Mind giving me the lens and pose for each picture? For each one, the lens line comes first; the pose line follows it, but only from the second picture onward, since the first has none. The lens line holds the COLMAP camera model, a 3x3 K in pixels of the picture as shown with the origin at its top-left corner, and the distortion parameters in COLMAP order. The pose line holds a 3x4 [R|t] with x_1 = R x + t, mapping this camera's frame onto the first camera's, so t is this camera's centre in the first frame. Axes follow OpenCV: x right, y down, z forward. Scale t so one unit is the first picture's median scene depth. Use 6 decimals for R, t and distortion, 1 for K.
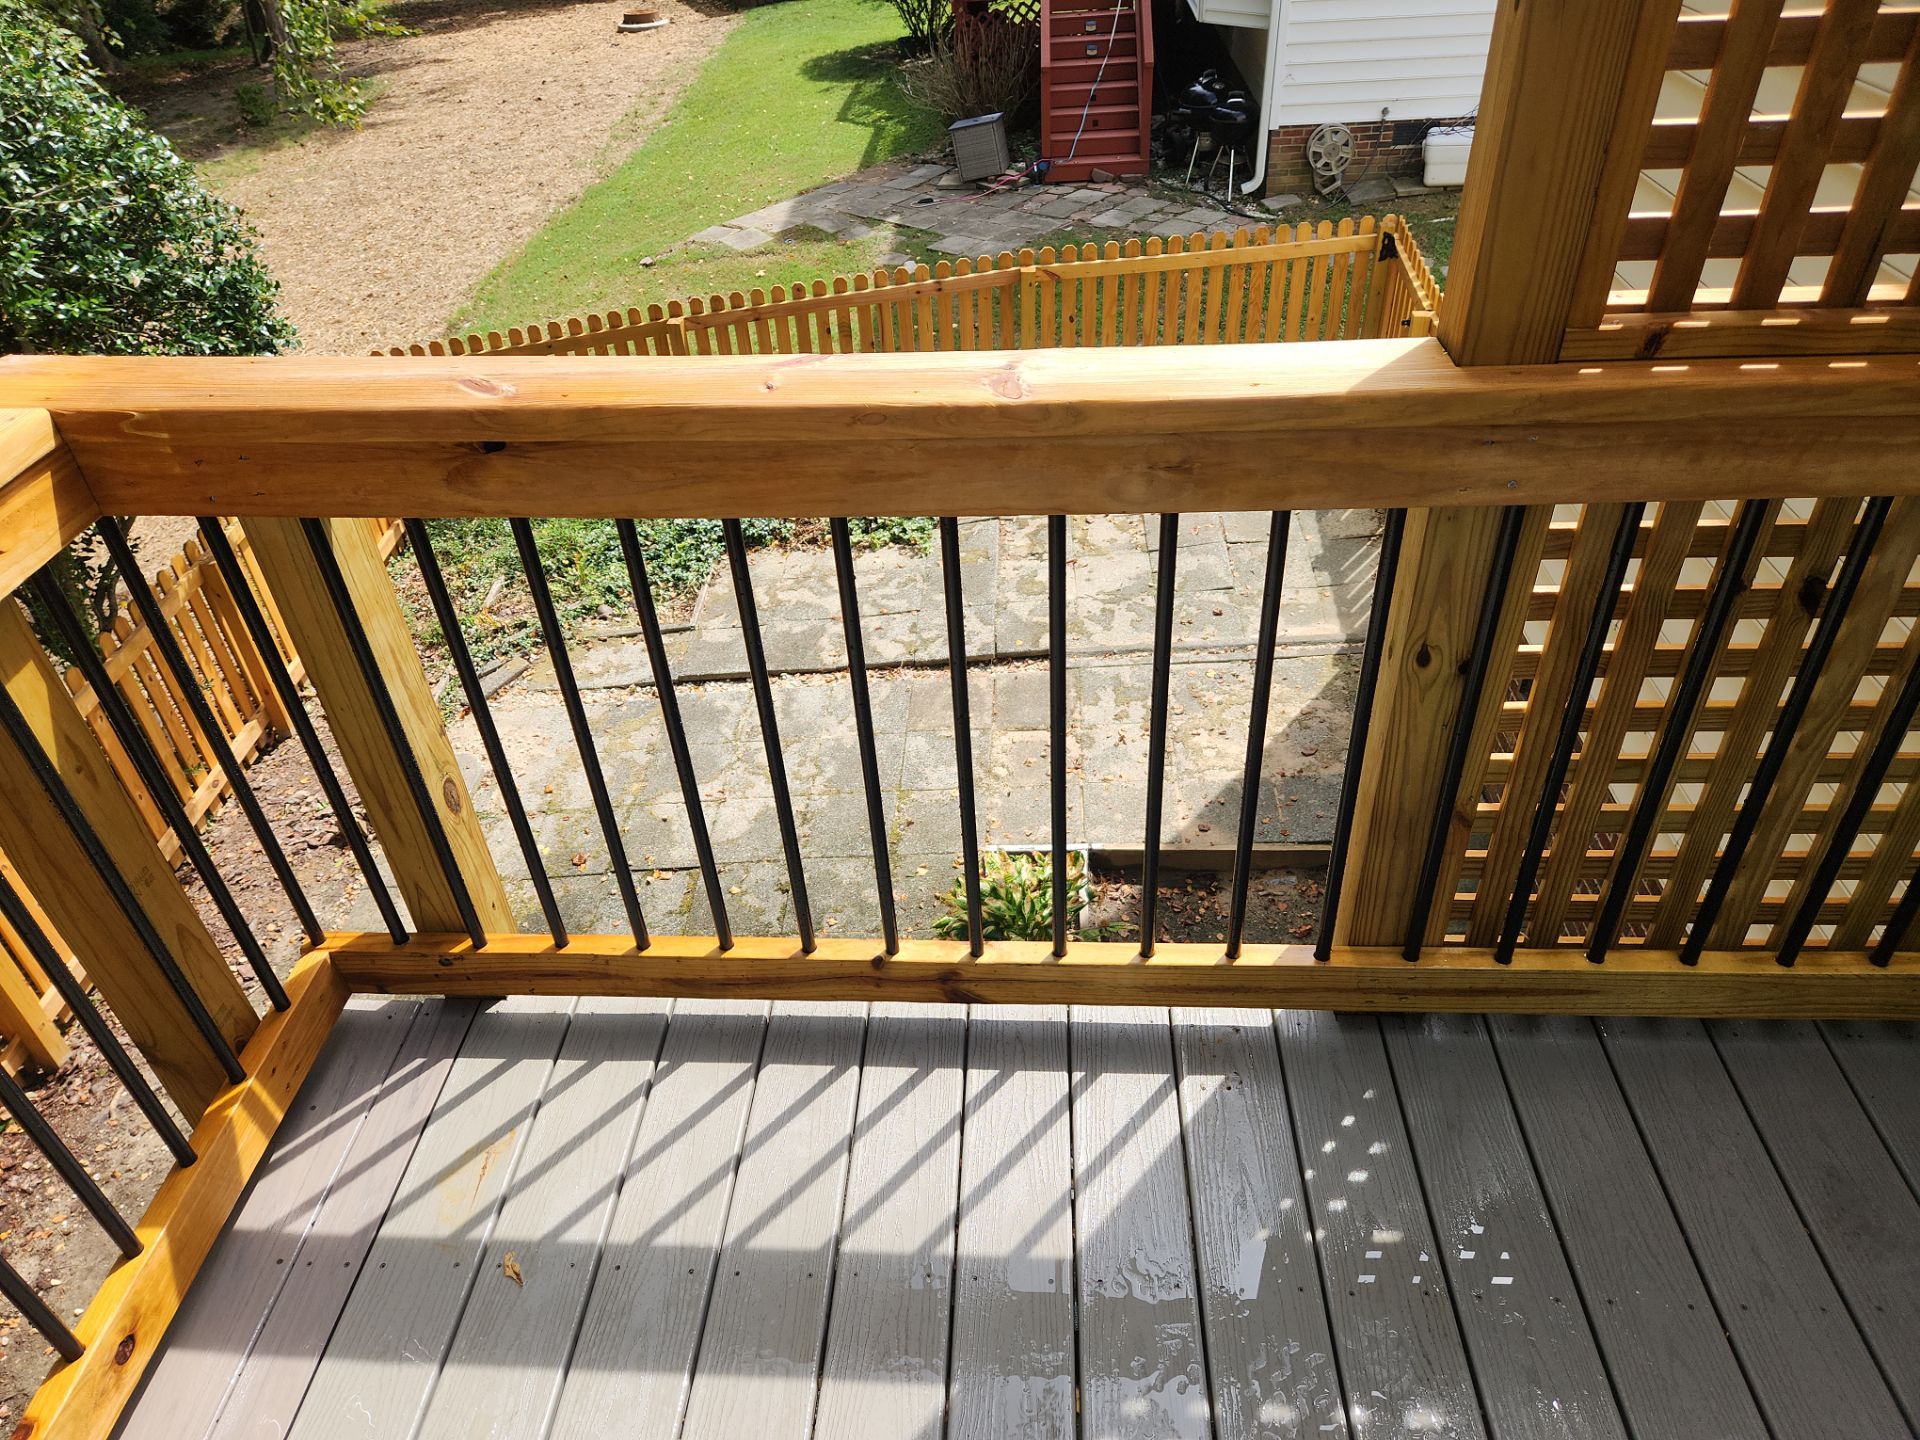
lens RADIAL K [[1294.6, 0, 958.2], [0, 1294.6, 738.5], [0, 0, 1]] dist [0.036205, -0.017340]
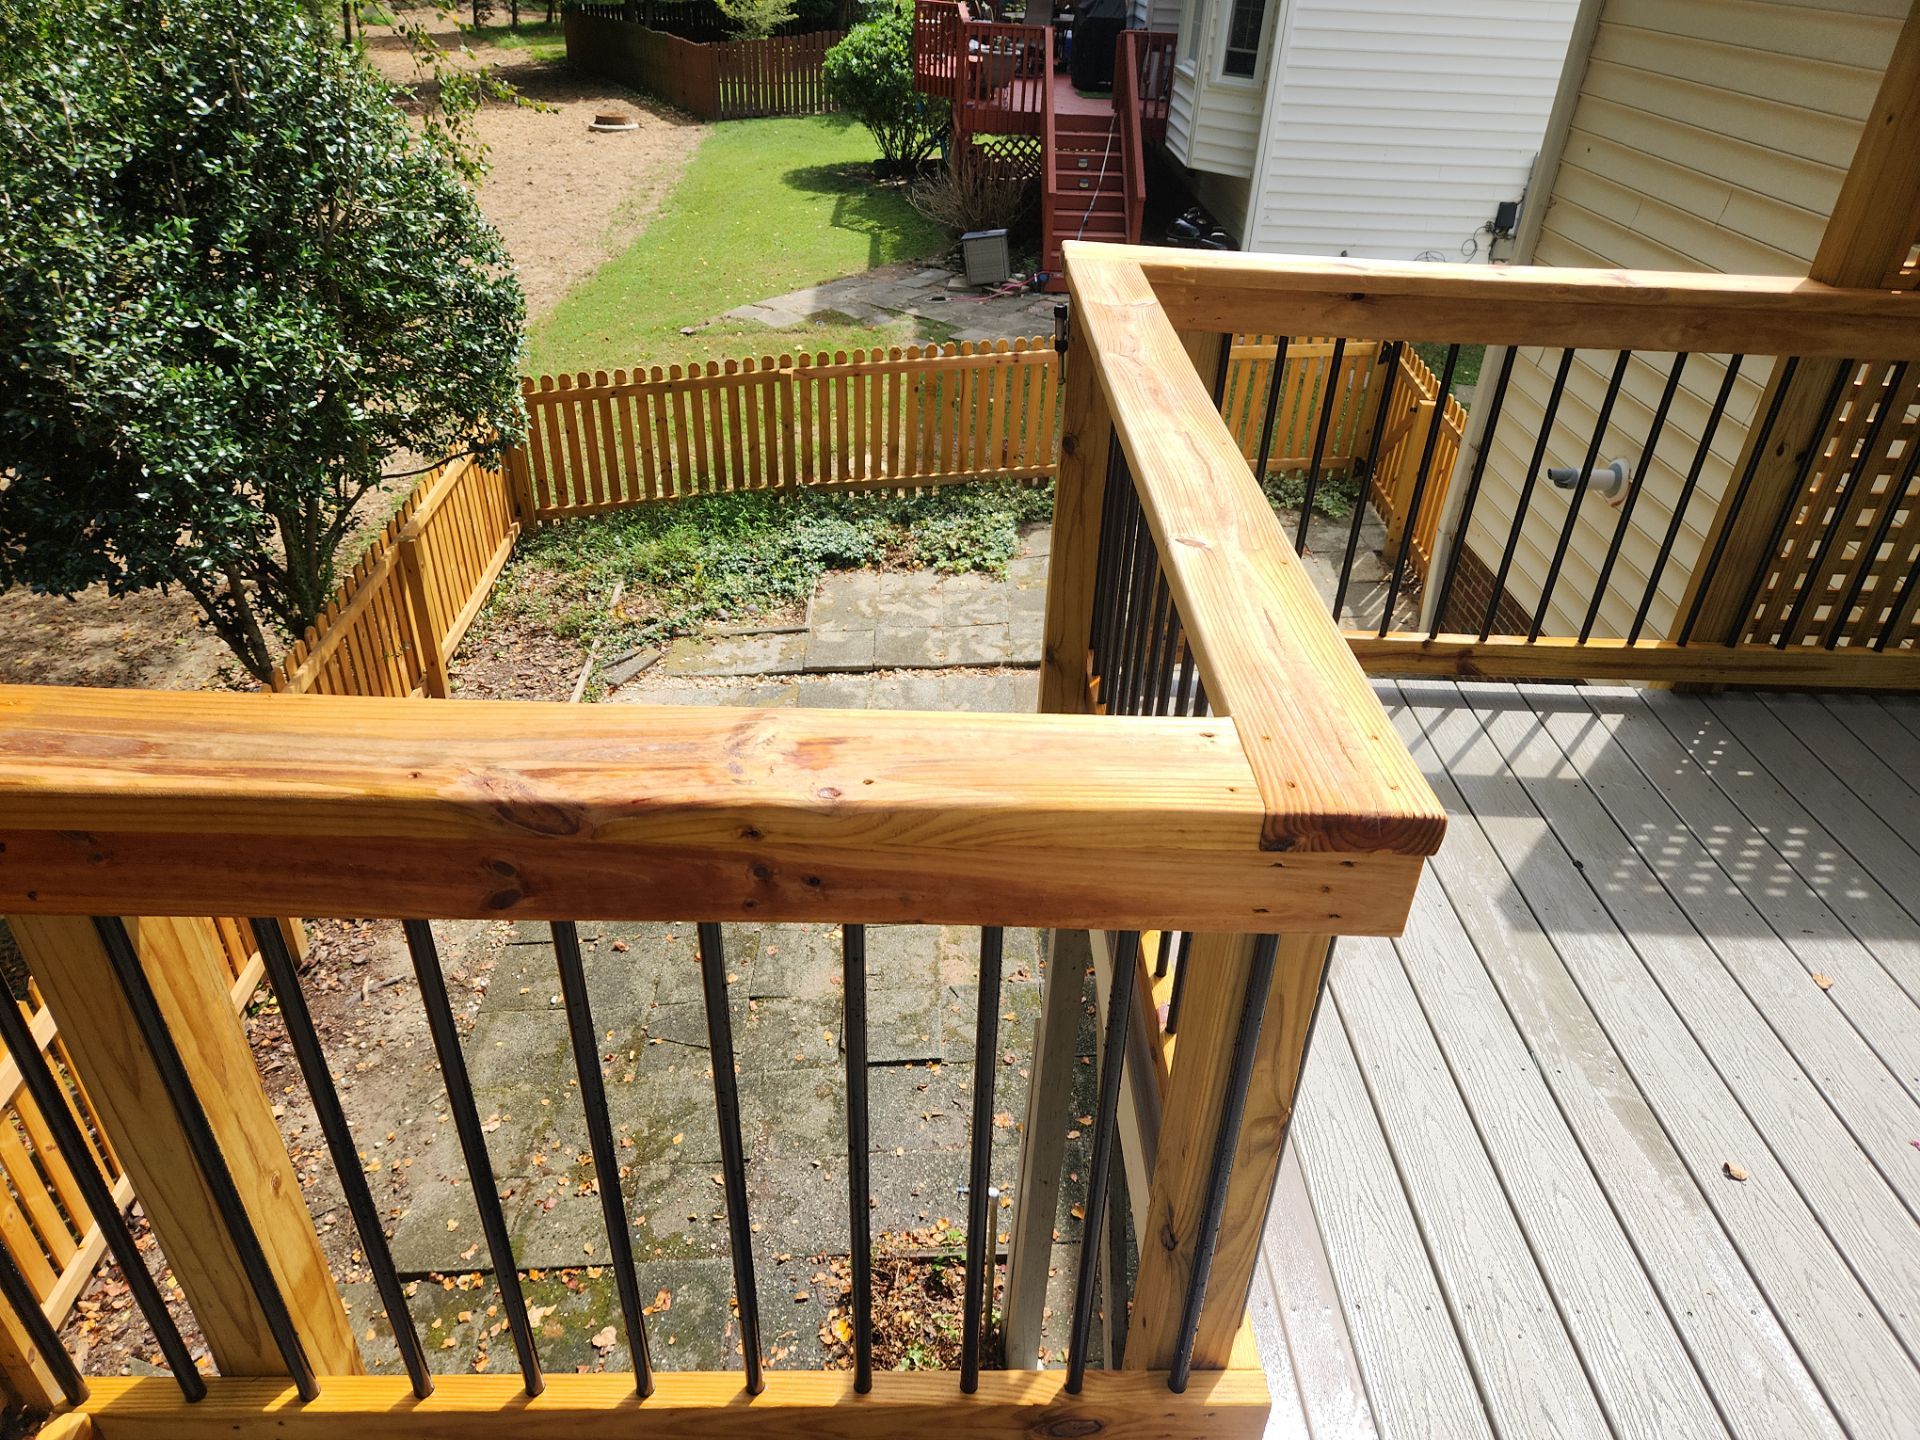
lens RADIAL K [[1294.6, 0, 962.9], [0, 1294.6, 759.4], [0, 0, 1]] dist [0.036205, -0.017340]
pose [[0.992040, 0.039268, 0.119640, -0.142890], [-0.030408, 0.996719, -0.075004, 0.078145], [-0.122193, 0.070769, 0.989980, -0.099154]]
